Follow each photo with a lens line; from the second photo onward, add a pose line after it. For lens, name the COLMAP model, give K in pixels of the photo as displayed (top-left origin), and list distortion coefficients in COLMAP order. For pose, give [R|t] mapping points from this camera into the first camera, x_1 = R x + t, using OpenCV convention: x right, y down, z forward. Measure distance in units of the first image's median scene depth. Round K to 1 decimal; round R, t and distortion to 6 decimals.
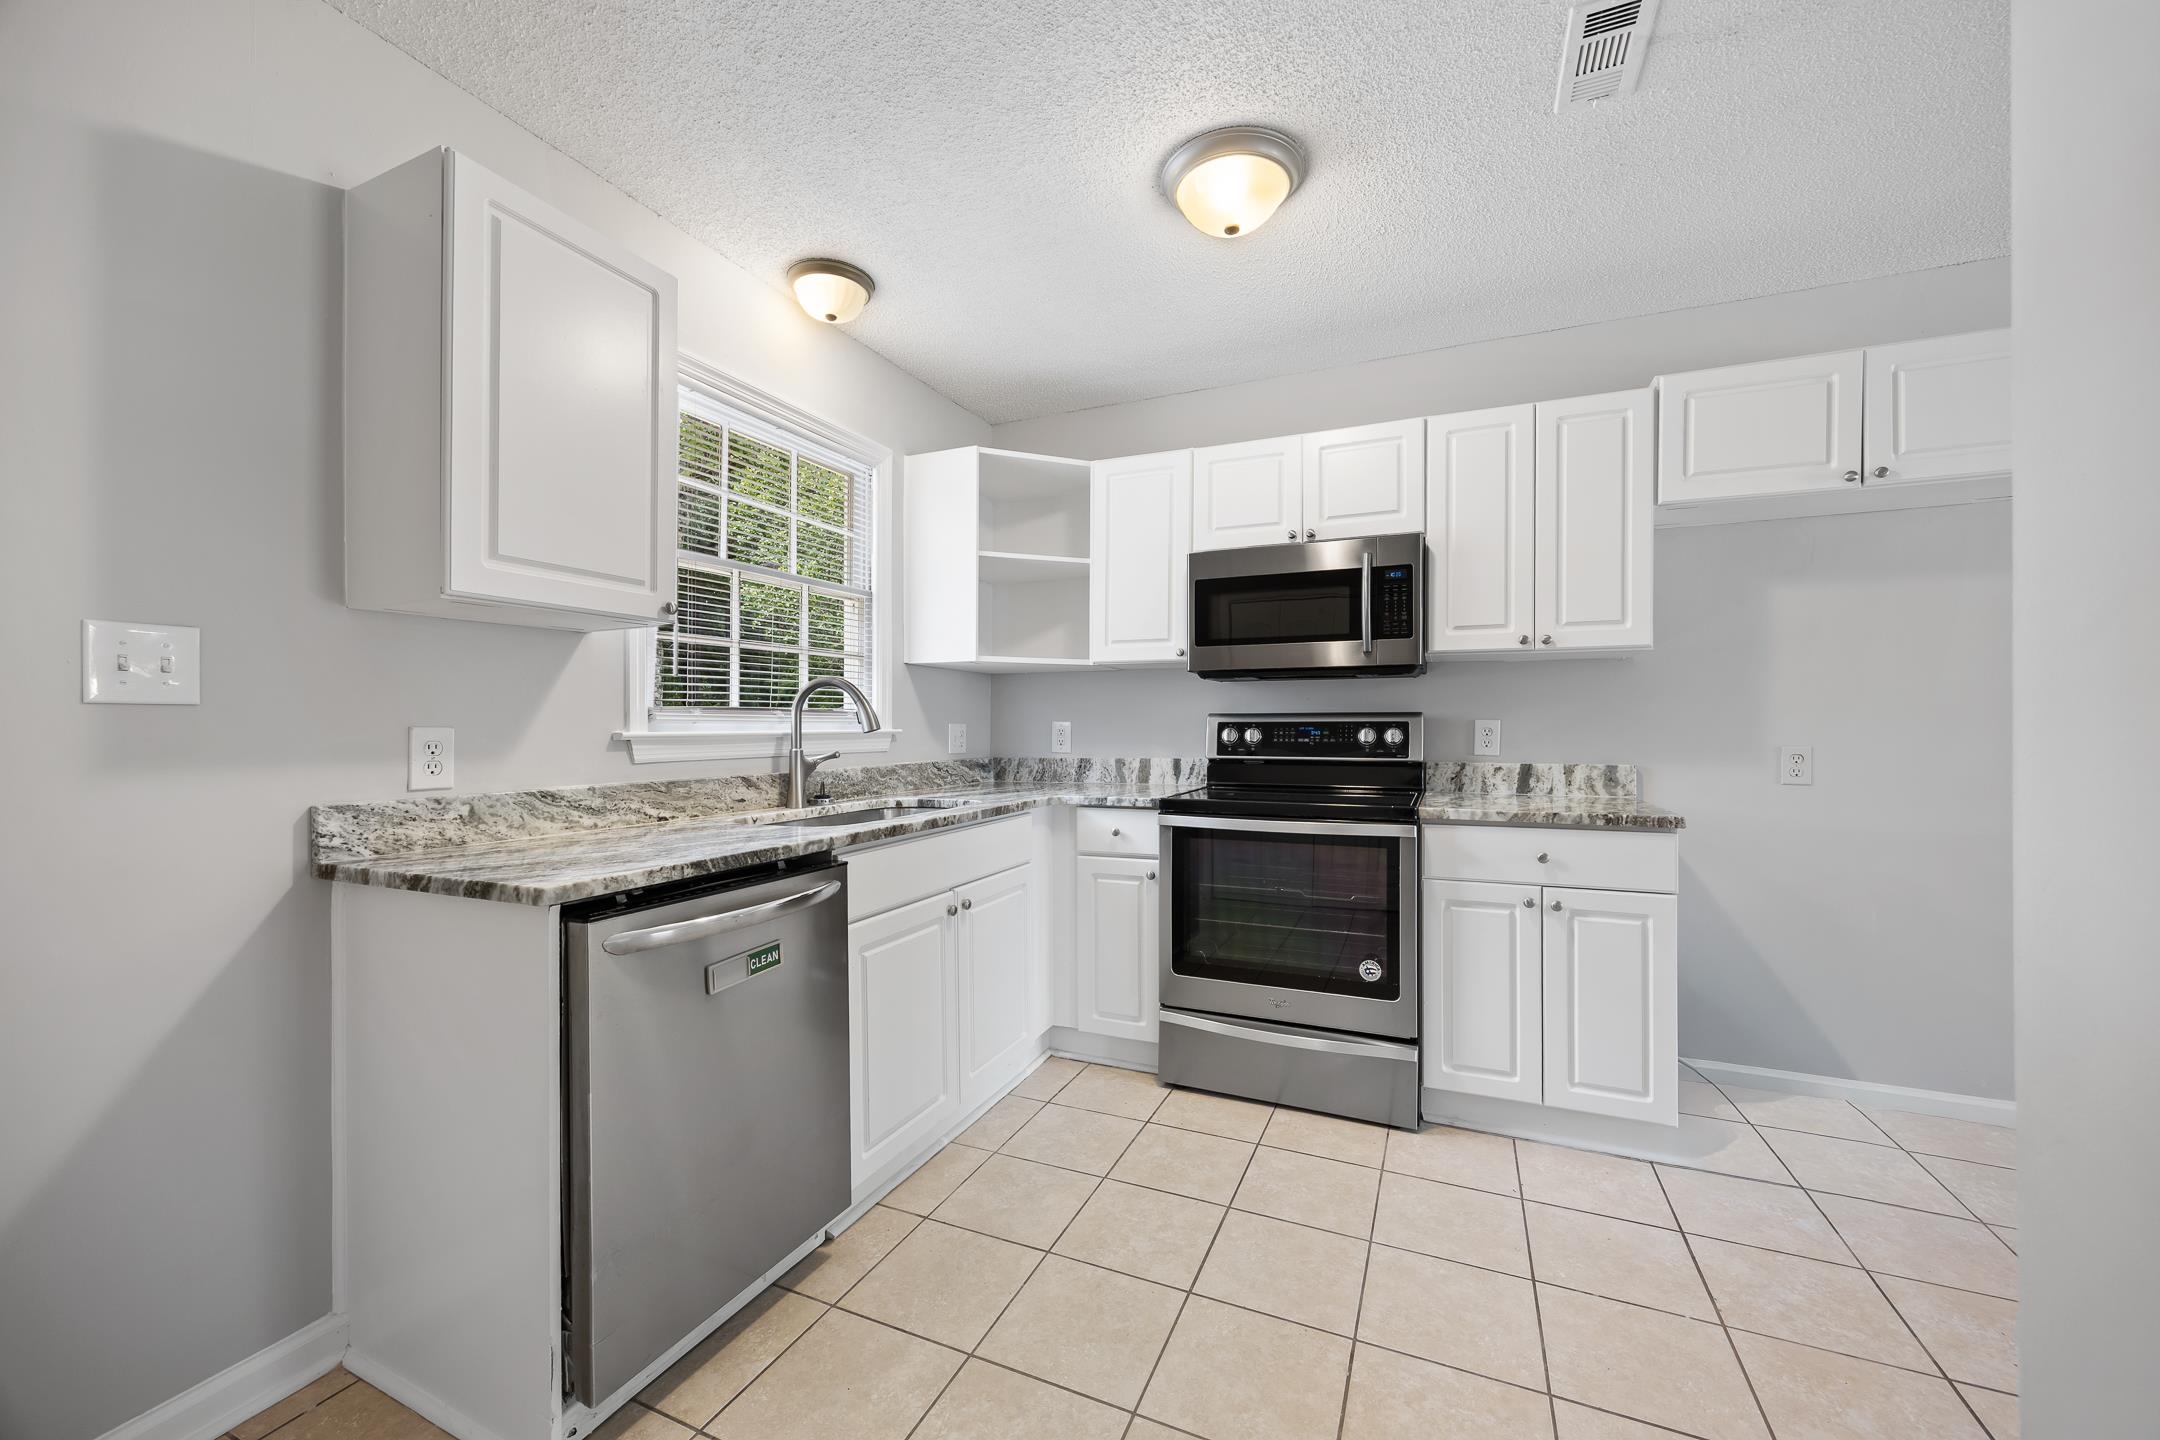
lens RADIAL K [[822.8, 0, 1080.0], [0, 822.8, 720.0], [0, 0, 1]] dist [-0.003443, -0.000004]
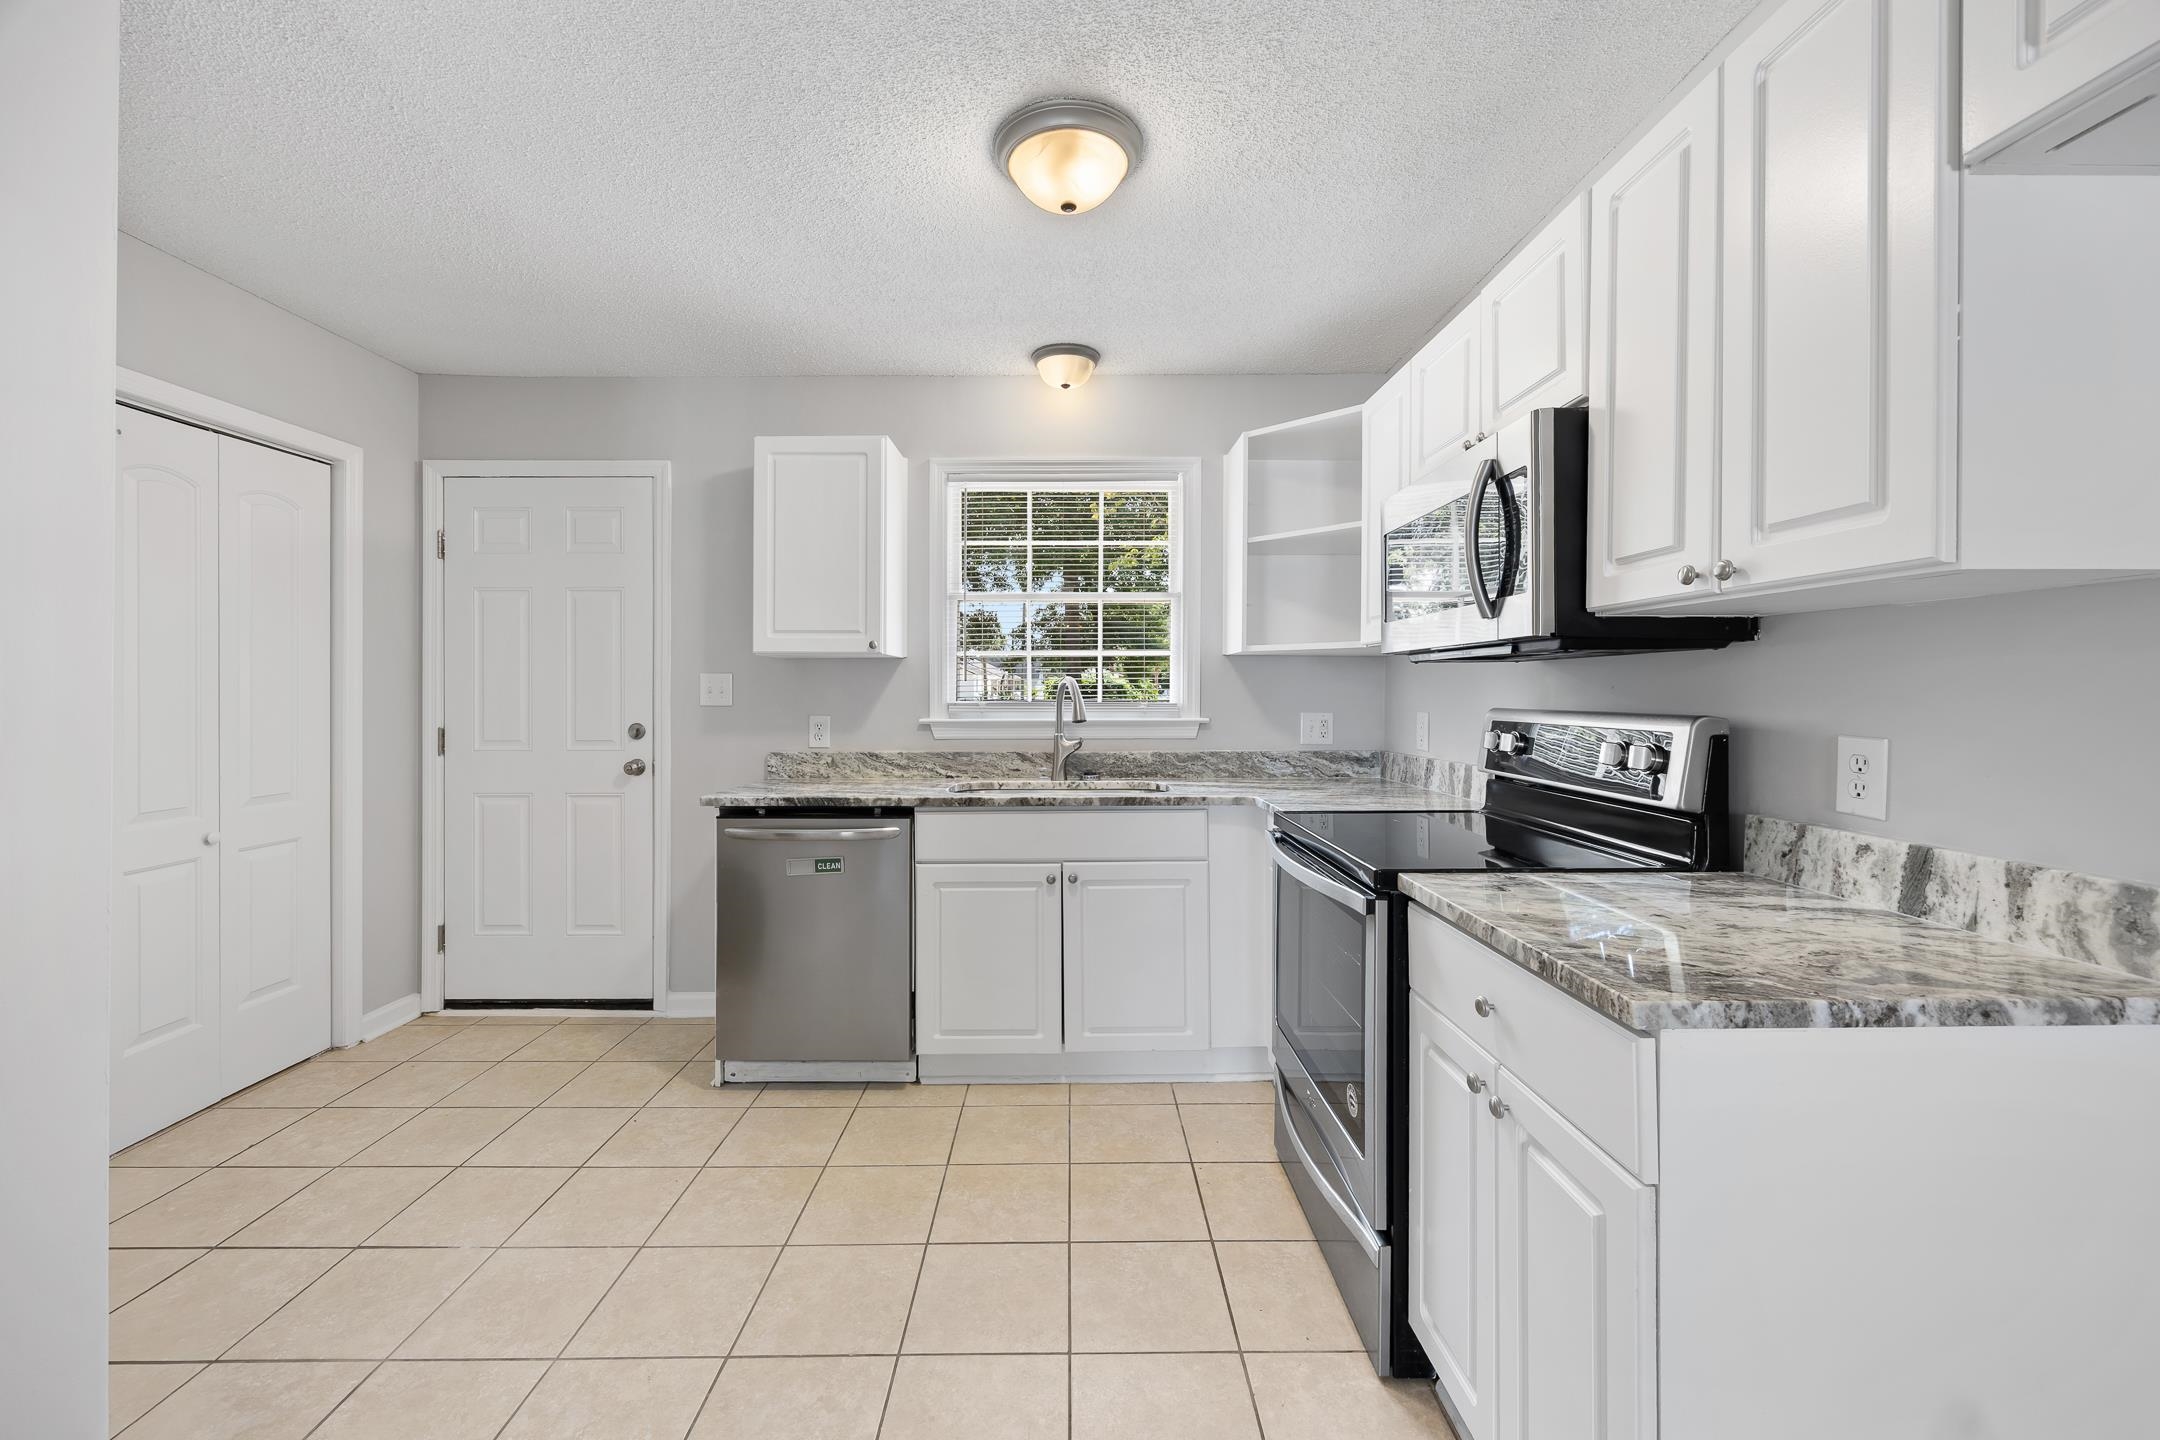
lens RADIAL K [[845.0, 0, 1075.5], [0, 845.0, 685.4], [0, 0, 1]] dist [-0.001613, 0.000073]
pose [[0.417818, -0.006219, -0.908509, 0.787132], [0.005968, 0.999974, -0.004100, -0.031180], [0.908511, -0.003709, 0.417844, 0.444674]]
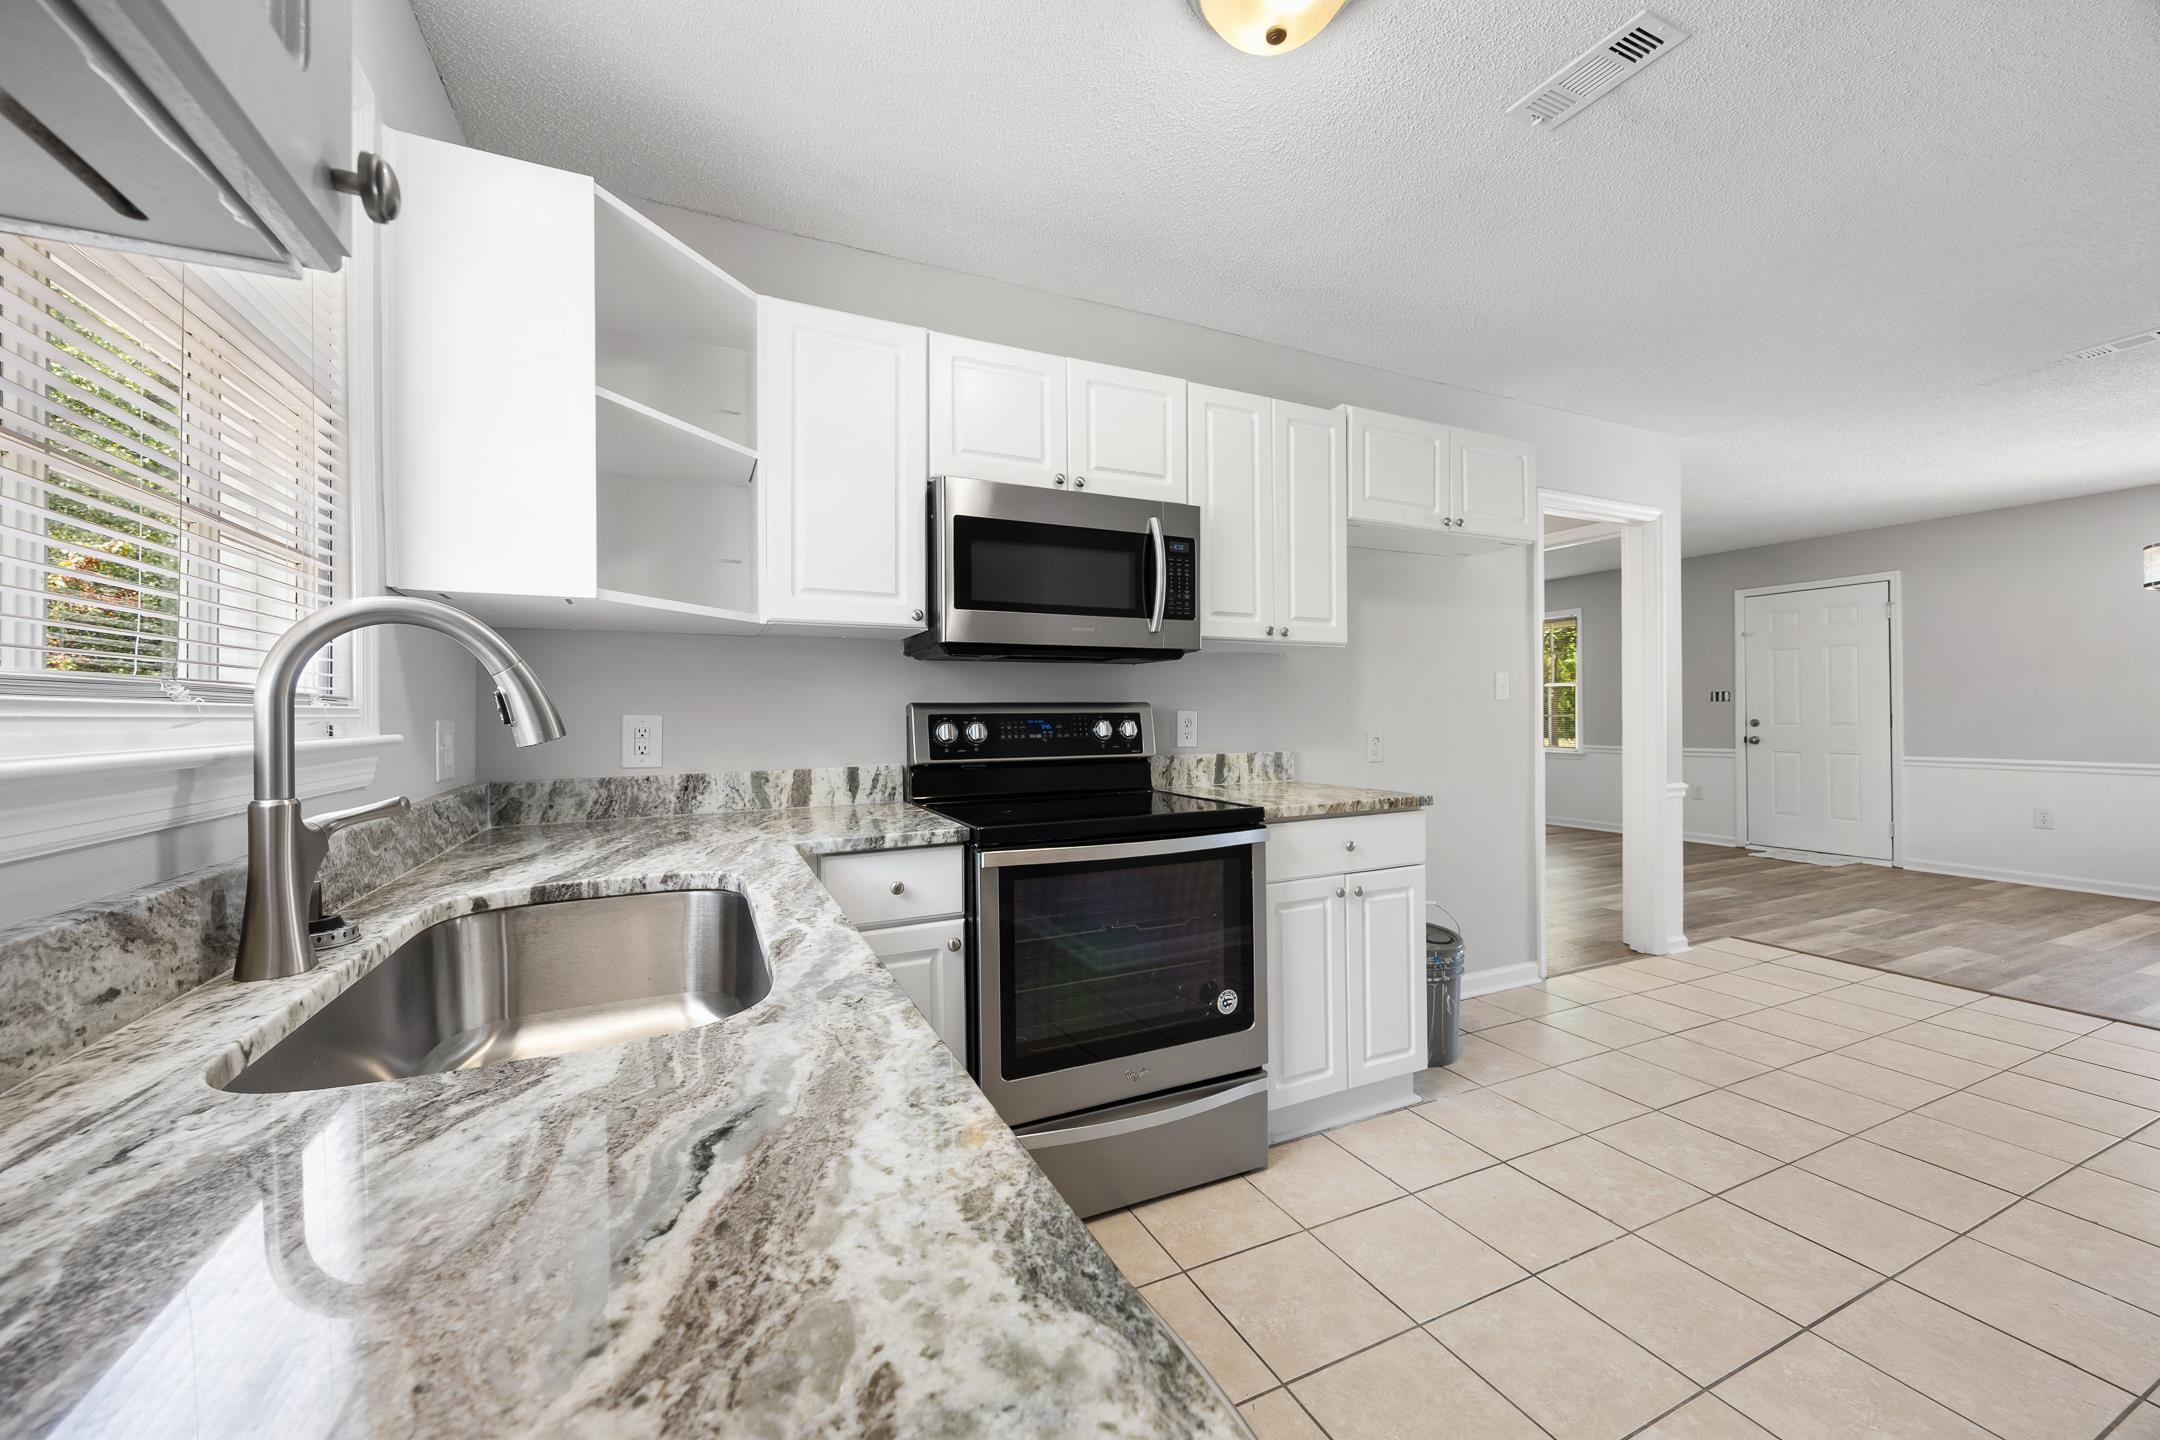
lens RADIAL K [[831.9, 0, 1078.3], [0, 831.9, 711.7], [0, 0, 1]] dist [-0.000057, 0.000092]
pose [[0.652099, -0.002908, 0.758129, -0.360955], [0.002617, 0.999995, 0.001584, -0.000902], [-0.758130, 0.000951, 0.652103, 0.485404]]
